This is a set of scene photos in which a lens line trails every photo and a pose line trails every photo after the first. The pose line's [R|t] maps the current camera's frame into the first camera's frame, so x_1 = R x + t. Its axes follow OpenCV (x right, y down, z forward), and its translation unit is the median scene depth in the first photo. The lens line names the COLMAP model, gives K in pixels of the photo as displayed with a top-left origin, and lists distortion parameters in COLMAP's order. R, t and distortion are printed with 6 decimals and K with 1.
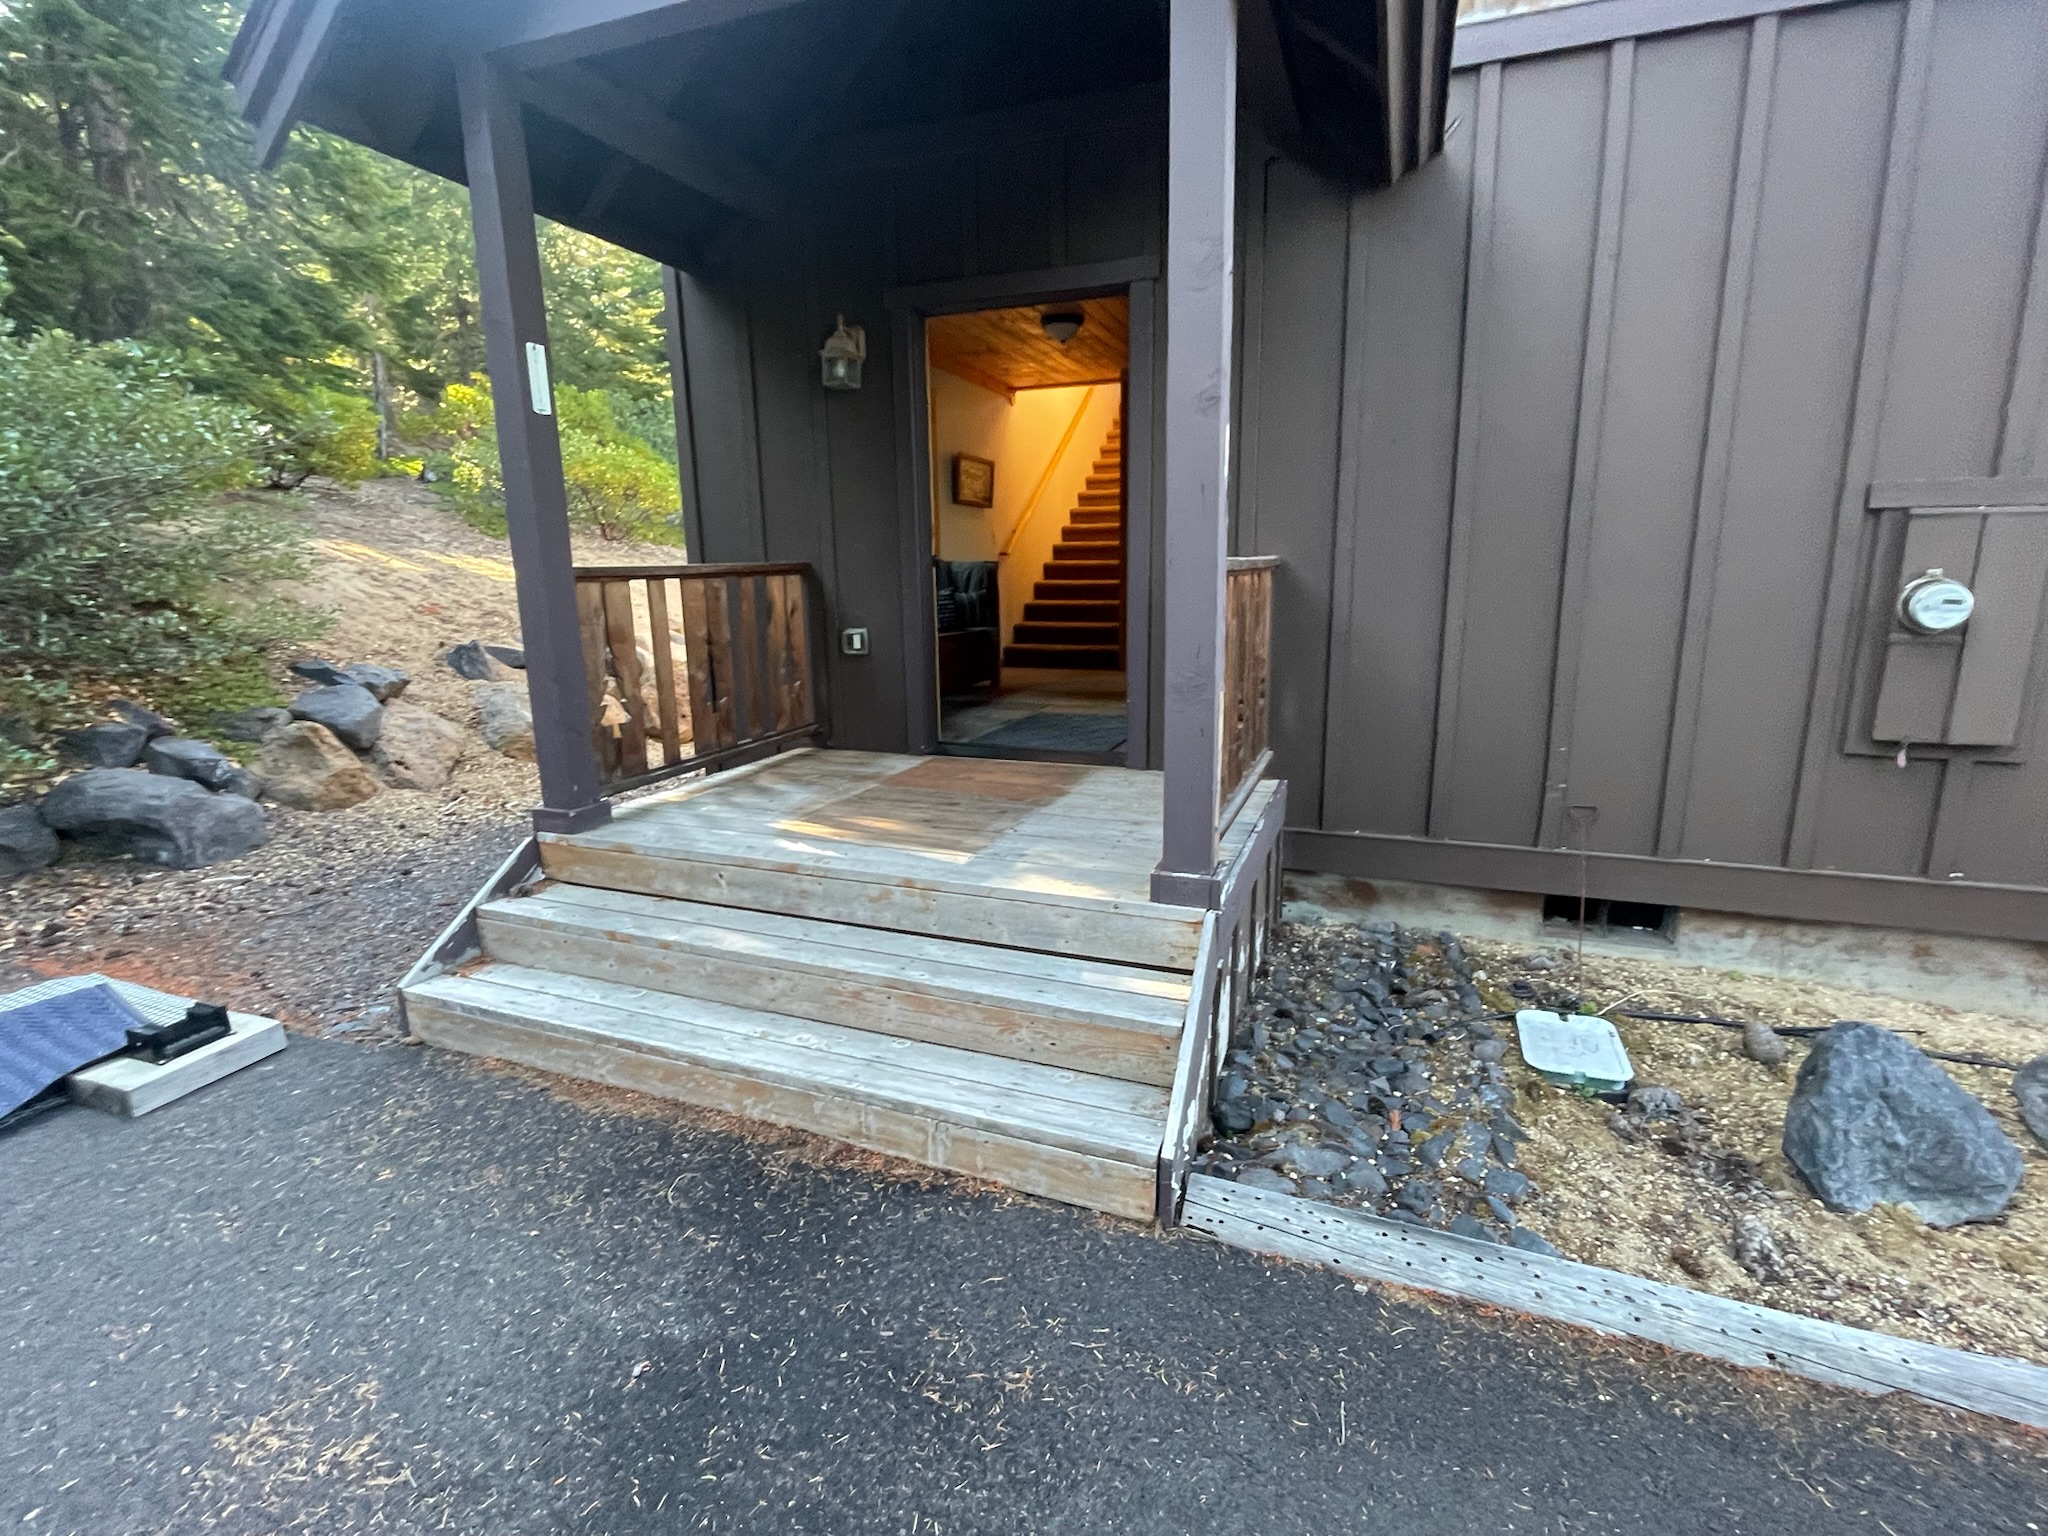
lens RADIAL K [[946.2, 0, 1029.3], [0, 946.2, 760.2], [0, 0, 1]] dist [-0.002071, -0.000187]
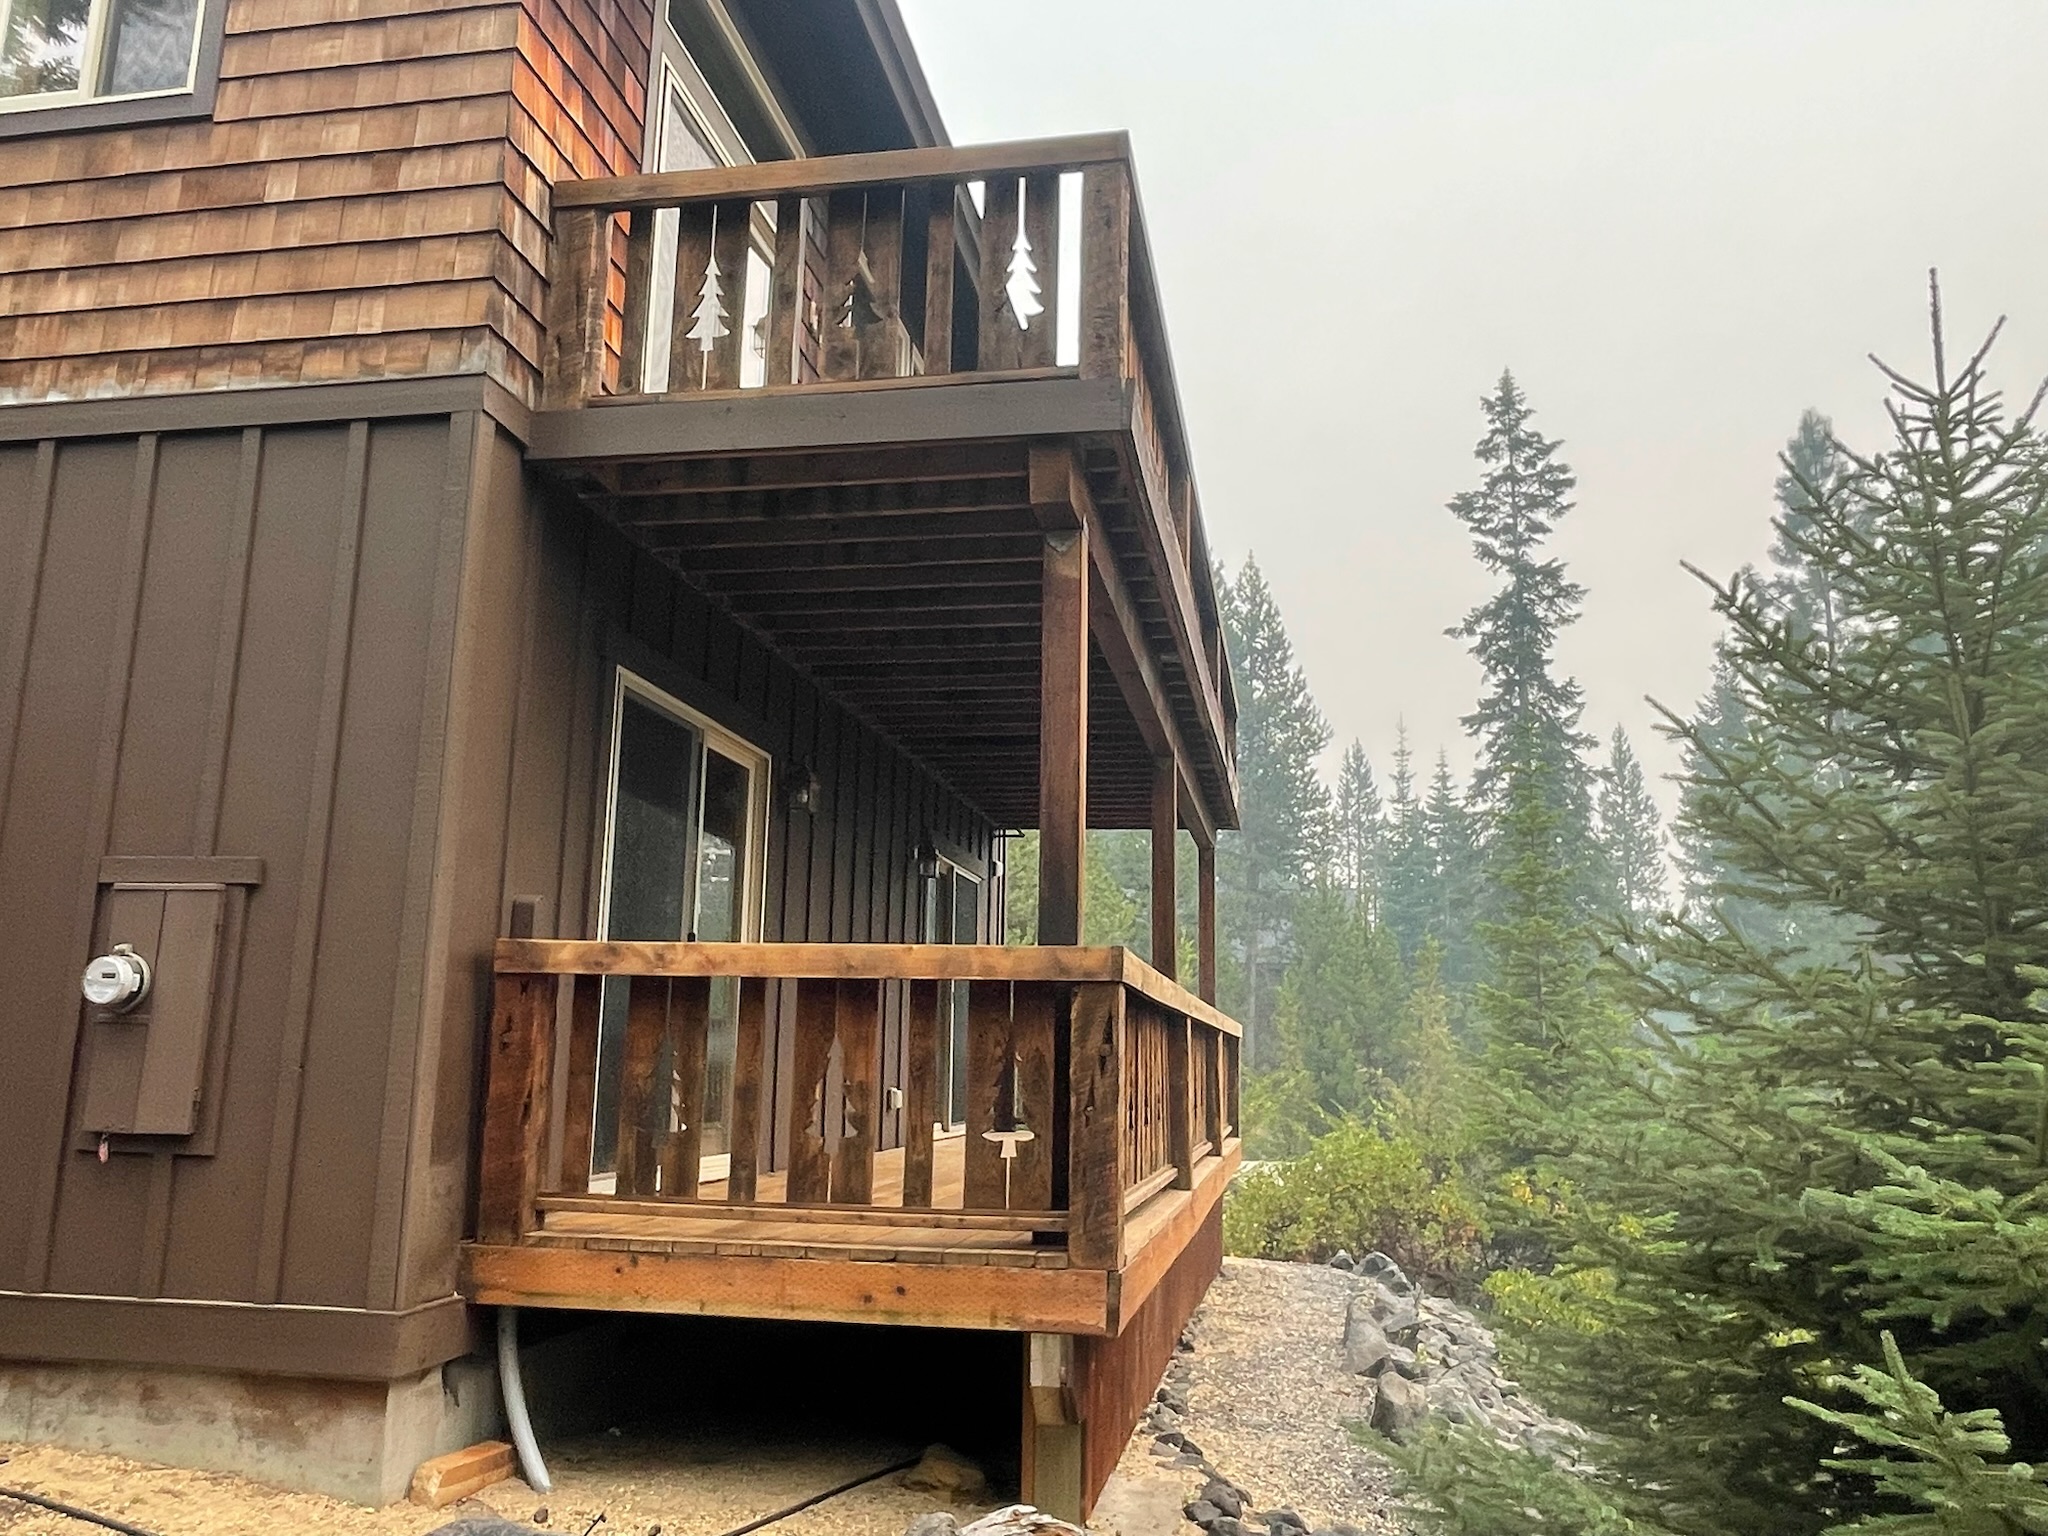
lens RADIAL K [[1488.6, 0, 1027.5], [0, 1488.6, 779.6], [0, 0, 1]] dist [0.003991, -0.004369]
pose [[0.981629, 0.067063, 0.178624, 1.176071], [0.006346, 0.924199, -0.381859, 0.170216], [-0.190693, 0.375978, 0.906795, -0.461238]]
